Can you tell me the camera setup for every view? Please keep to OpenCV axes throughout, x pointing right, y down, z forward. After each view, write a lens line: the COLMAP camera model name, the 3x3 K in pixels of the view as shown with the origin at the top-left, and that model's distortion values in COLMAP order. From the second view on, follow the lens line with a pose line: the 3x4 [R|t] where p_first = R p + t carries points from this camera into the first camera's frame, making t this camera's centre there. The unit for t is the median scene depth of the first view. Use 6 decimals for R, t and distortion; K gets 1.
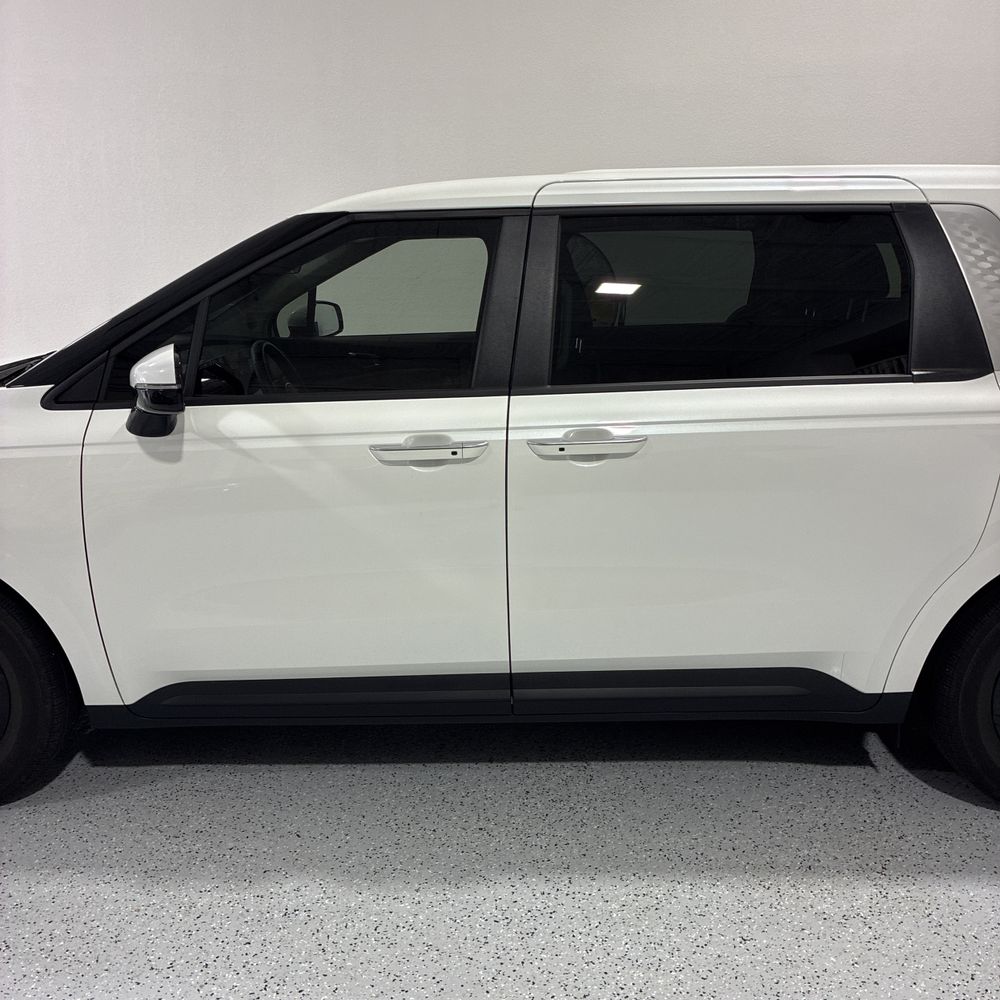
lens RADIAL K [[1011.6, 0, 485.9], [0, 1011.6, 495.7], [0, 0, 1]] dist [0.019424, 0.004053]
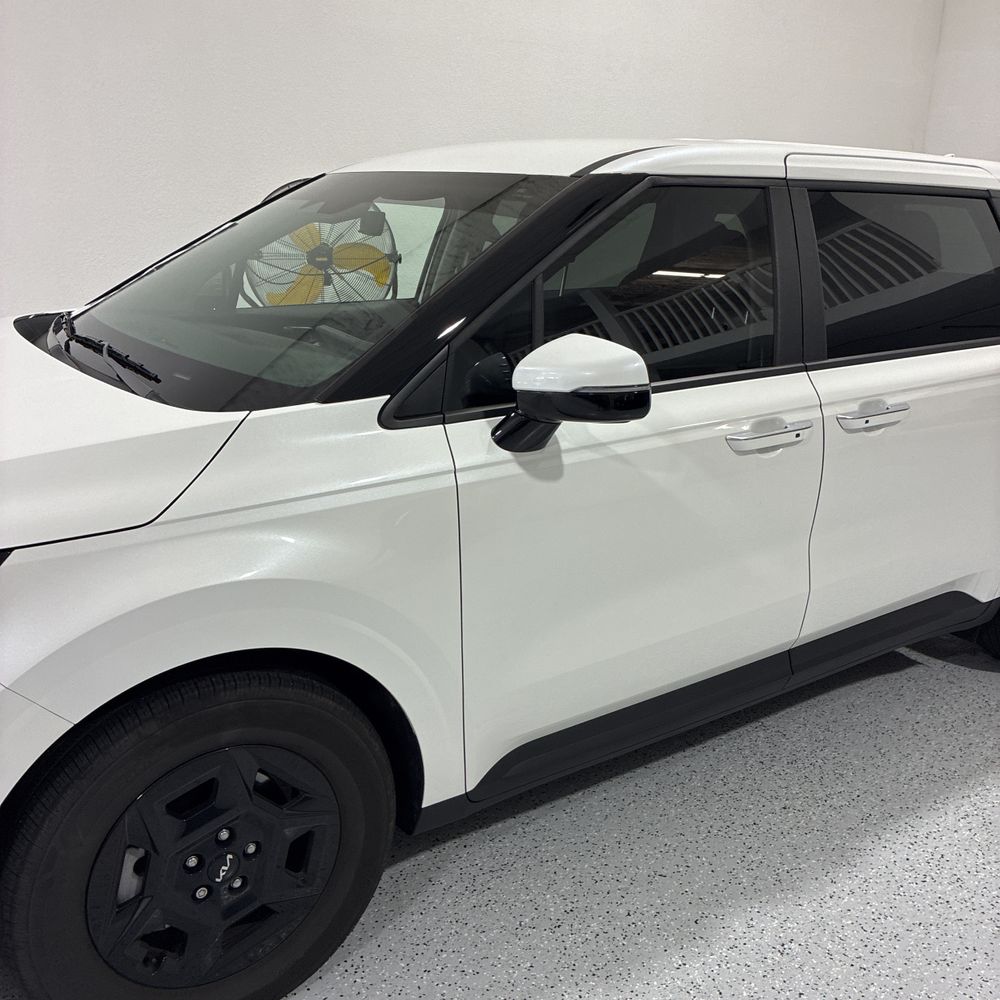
lens RADIAL K [[1011.6, 0, 485.9], [0, 1011.6, 495.7], [0, 0, 1]] dist [0.019424, 0.004053]
pose [[0.814705, -0.128050, 0.565560, -0.805063], [0.100376, 0.991732, 0.079947, -0.089706], [-0.571122, -0.008364, 0.820823, 0.365404]]
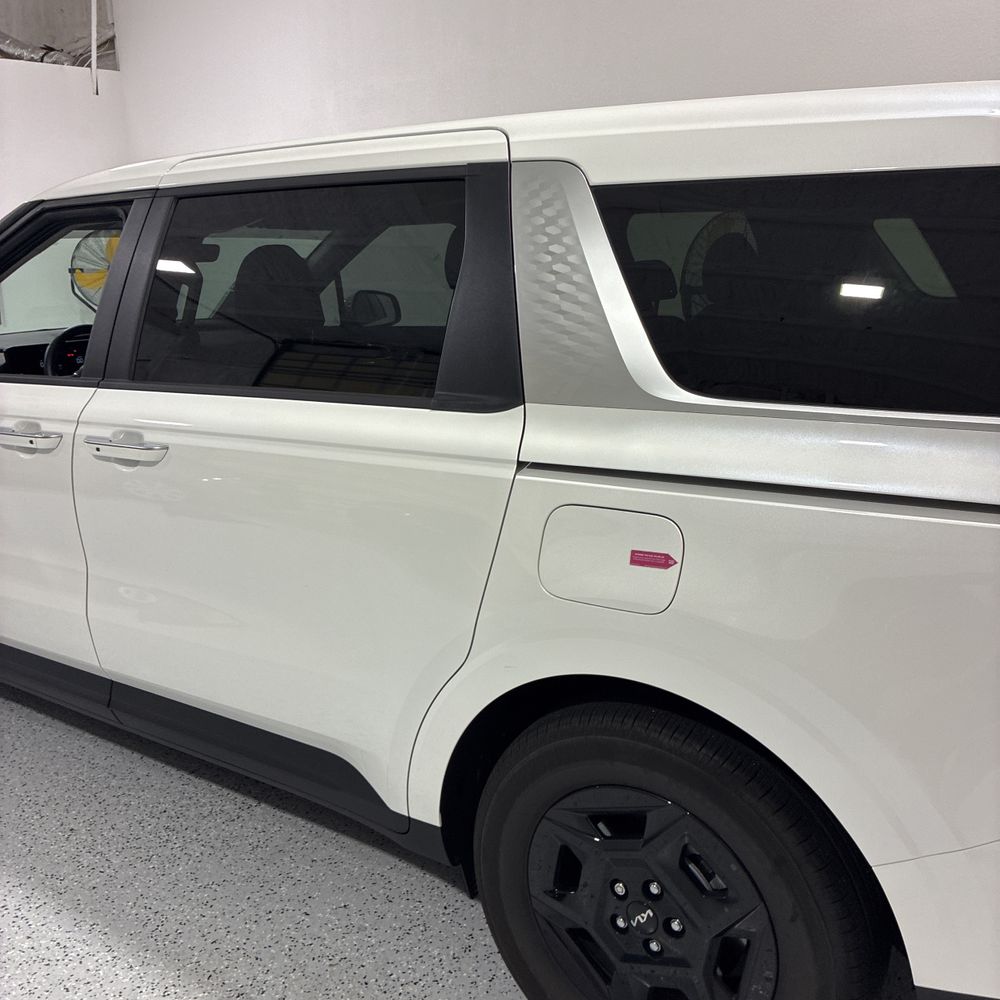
lens RADIAL K [[1011.6, 0, 485.9], [0, 1011.6, 495.7], [0, 0, 1]] dist [0.019424, 0.004053]
pose [[0.823802, 0.128203, -0.552190, 0.859383], [-0.124319, 0.991236, 0.044669, -0.086889], [0.553077, 0.031849, 0.832521, 0.412517]]
